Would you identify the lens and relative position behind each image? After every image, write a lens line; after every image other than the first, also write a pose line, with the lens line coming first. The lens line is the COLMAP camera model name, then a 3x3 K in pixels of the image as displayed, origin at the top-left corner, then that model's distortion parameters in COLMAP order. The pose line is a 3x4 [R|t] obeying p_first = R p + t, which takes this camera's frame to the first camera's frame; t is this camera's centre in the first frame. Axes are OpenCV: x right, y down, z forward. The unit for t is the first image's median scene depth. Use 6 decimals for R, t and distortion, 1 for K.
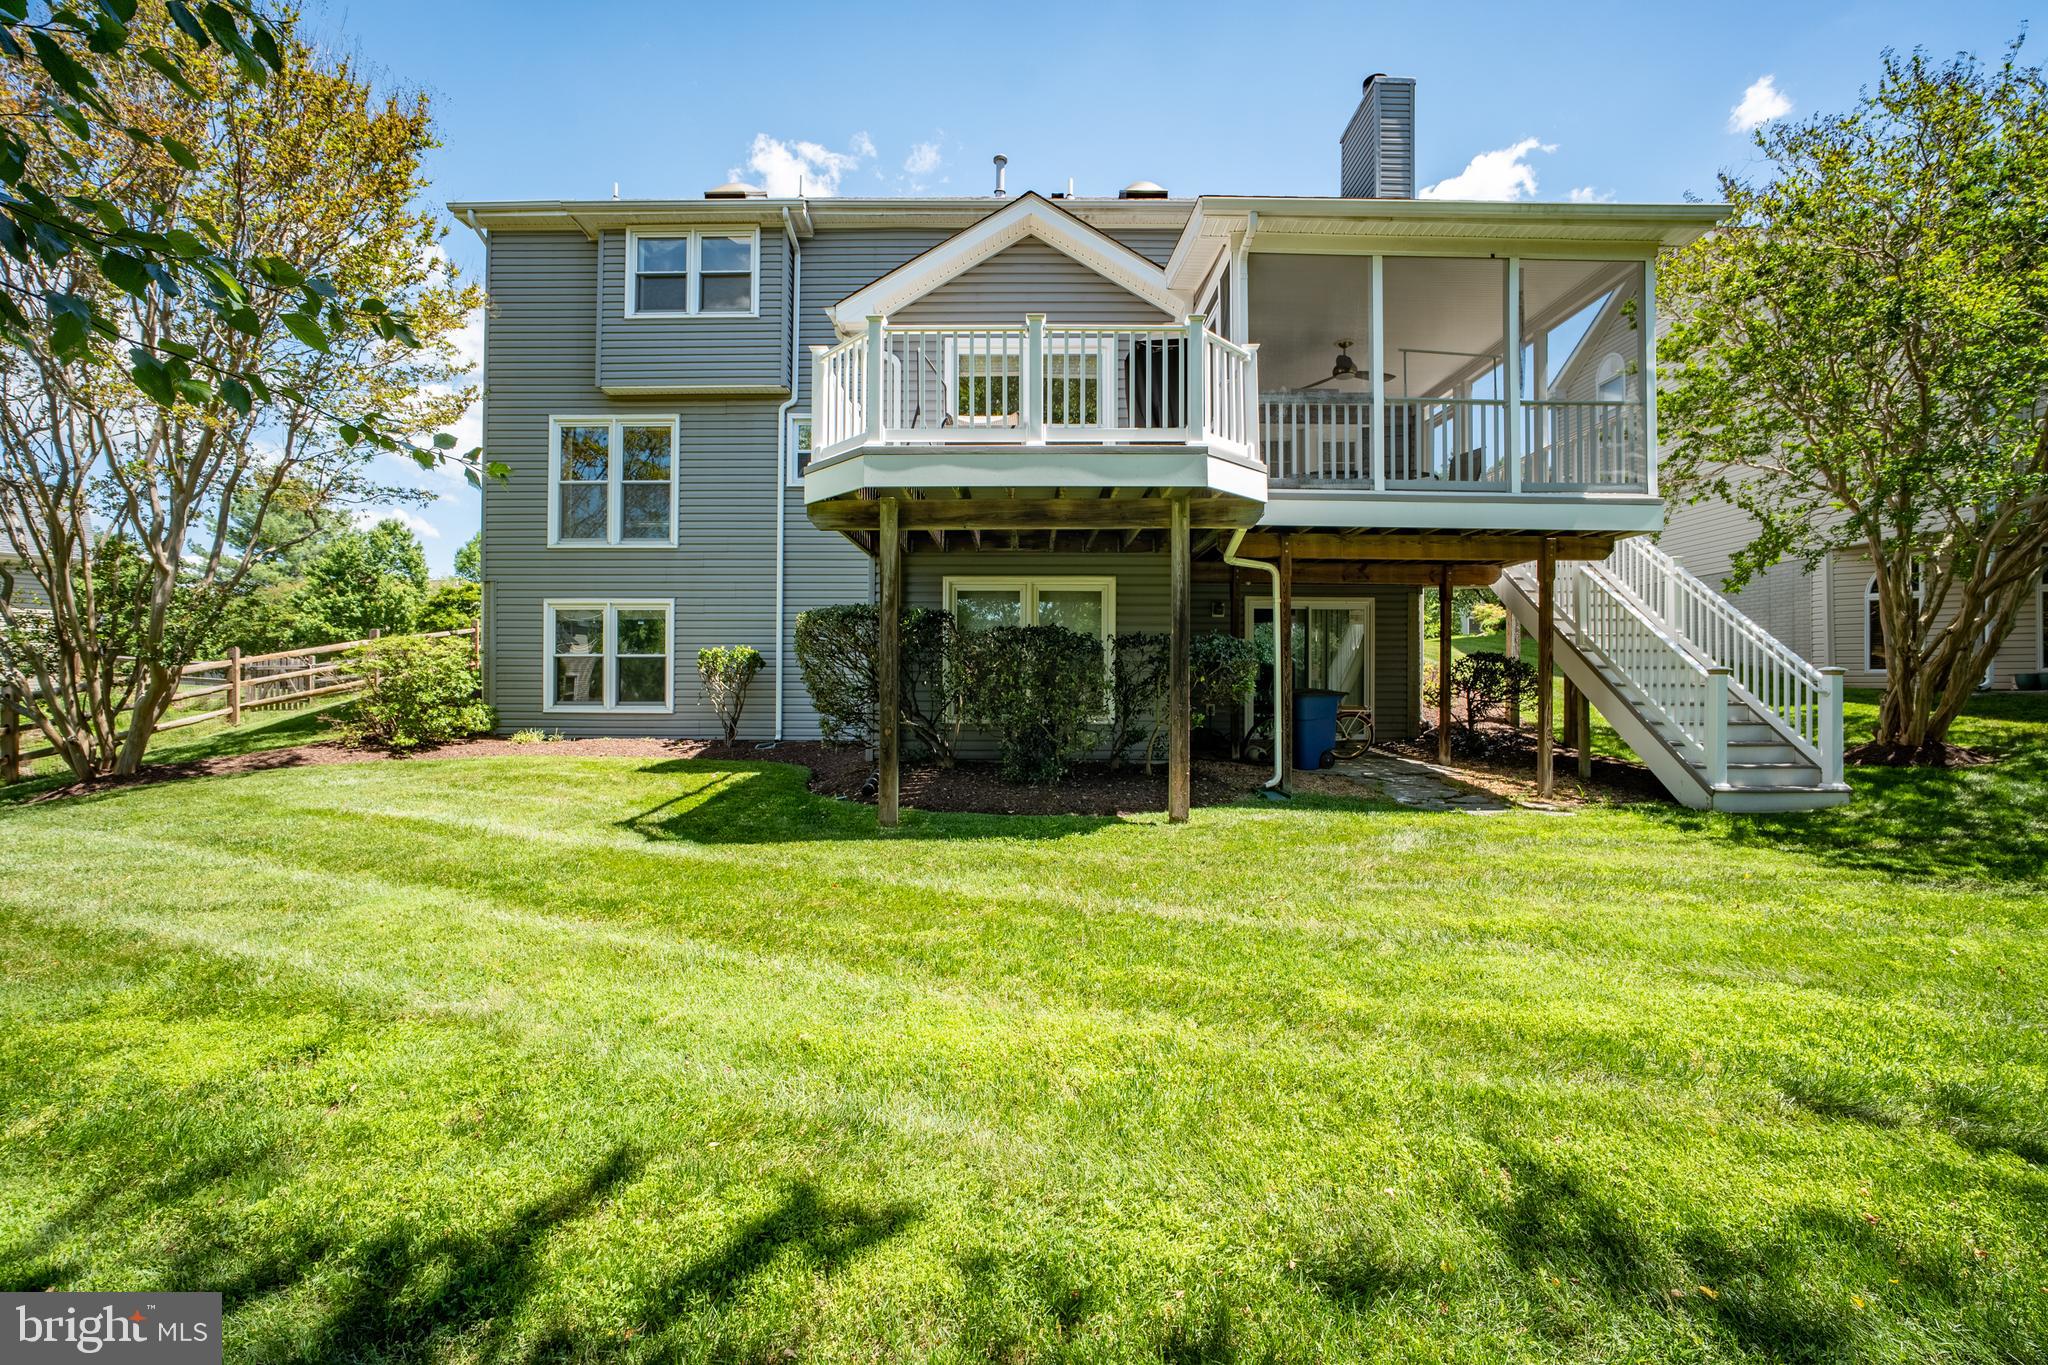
lens RADIAL K [[863.0, 0, 1024.0], [0, 863.0, 682.5], [0, 0, 1]] dist [0.000493, 0.000002]
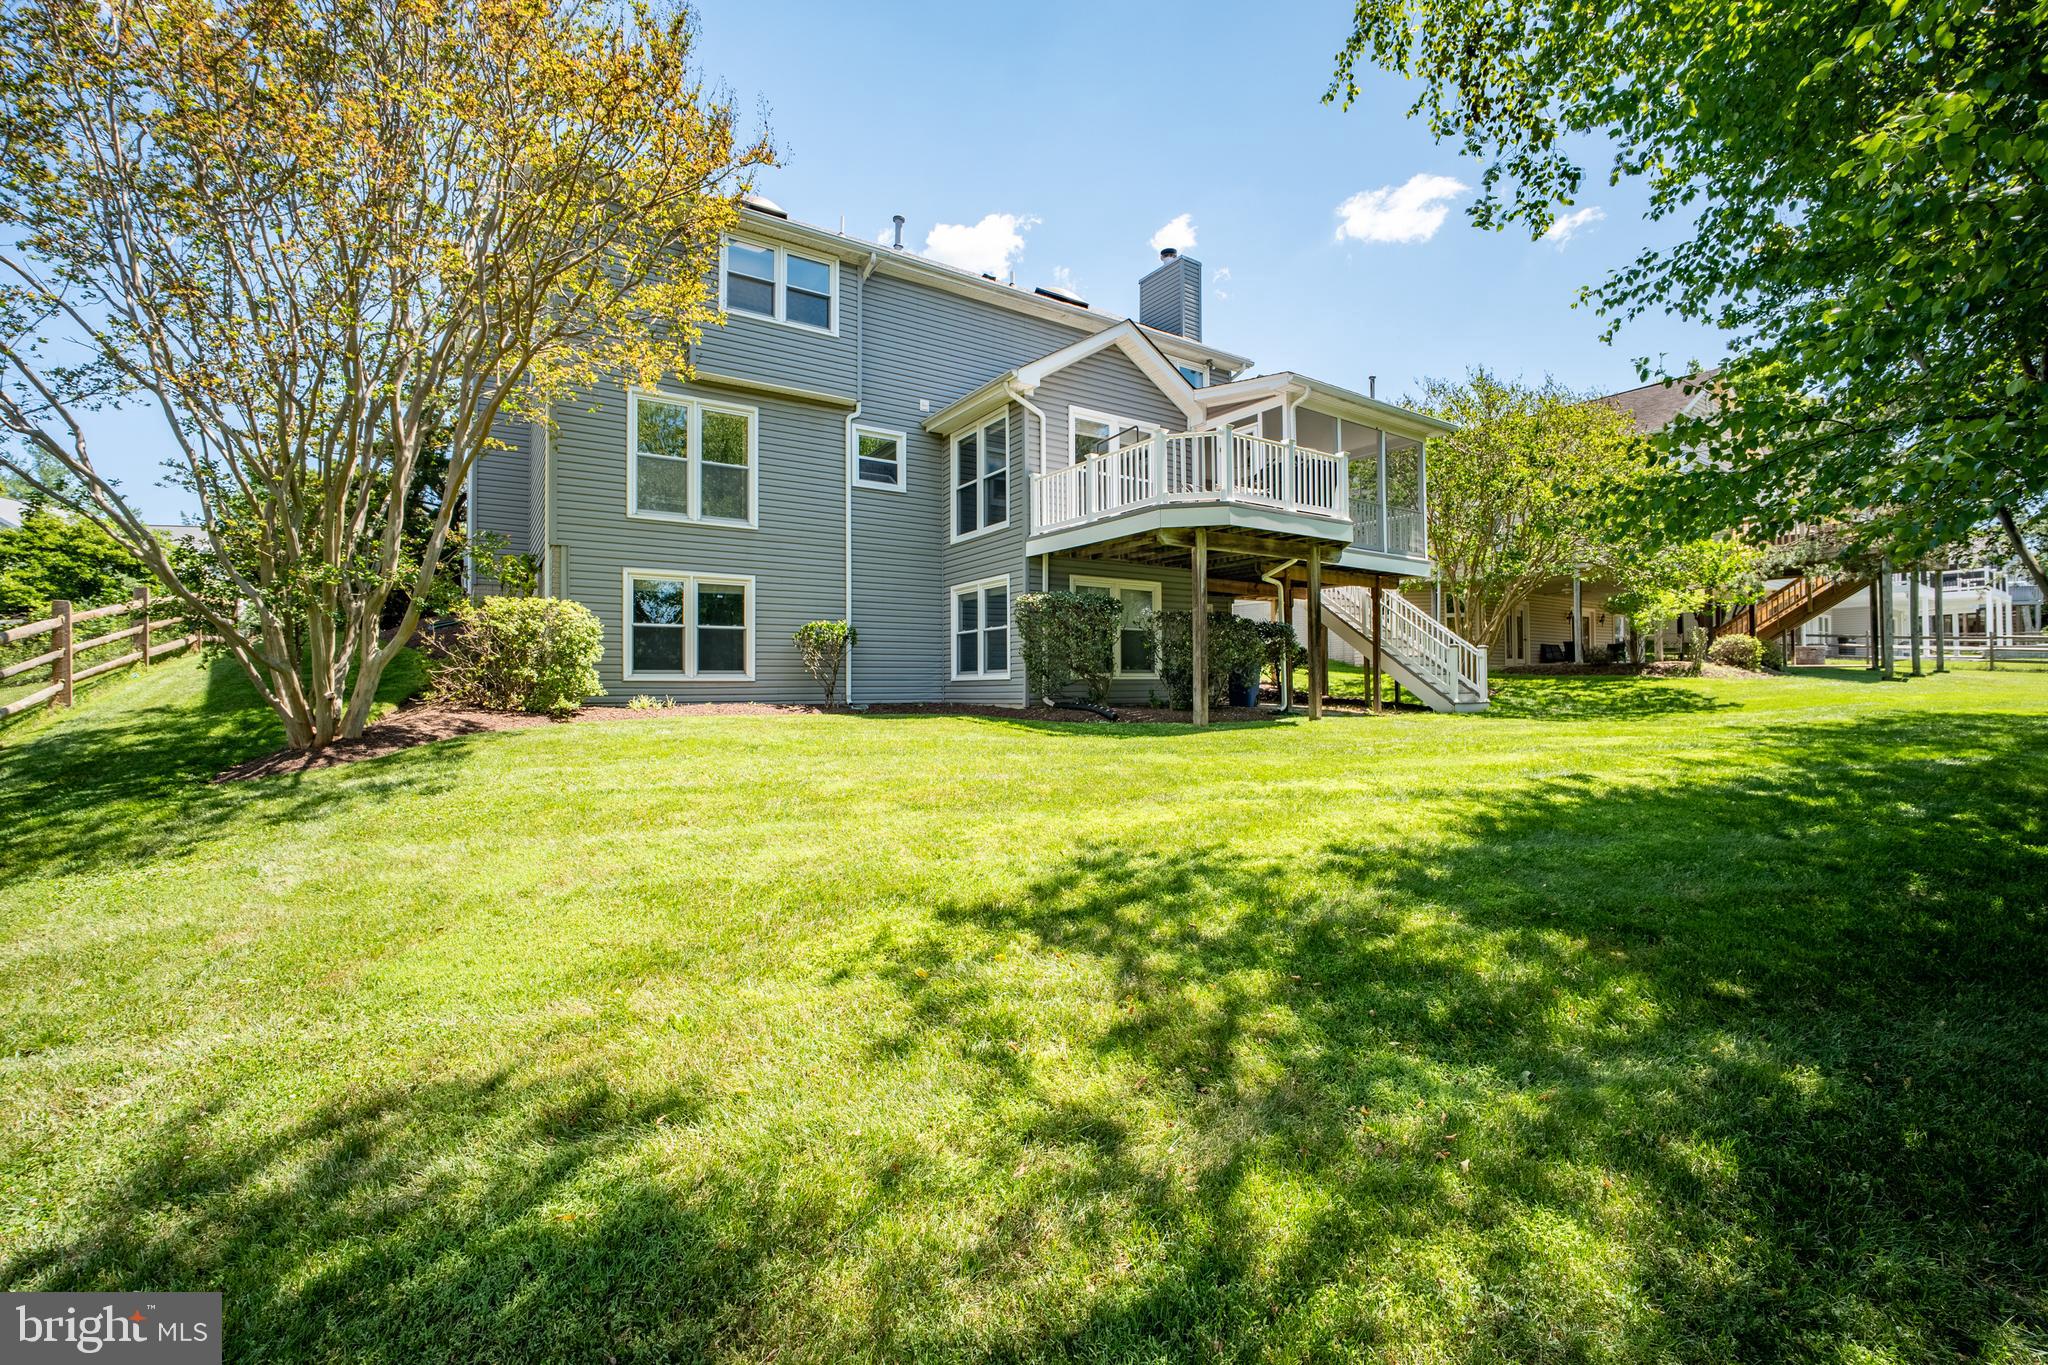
lens RADIAL K [[863.0, 0, 1024.0], [0, 863.0, 682.5], [0, 0, 1]] dist [0.000493, 0.000002]
pose [[0.831169, -0.005592, 0.555992, -0.730569], [0.007157, 0.999974, -0.000641, 0.041003], [-0.555974, 0.004512, 0.831187, -0.095725]]
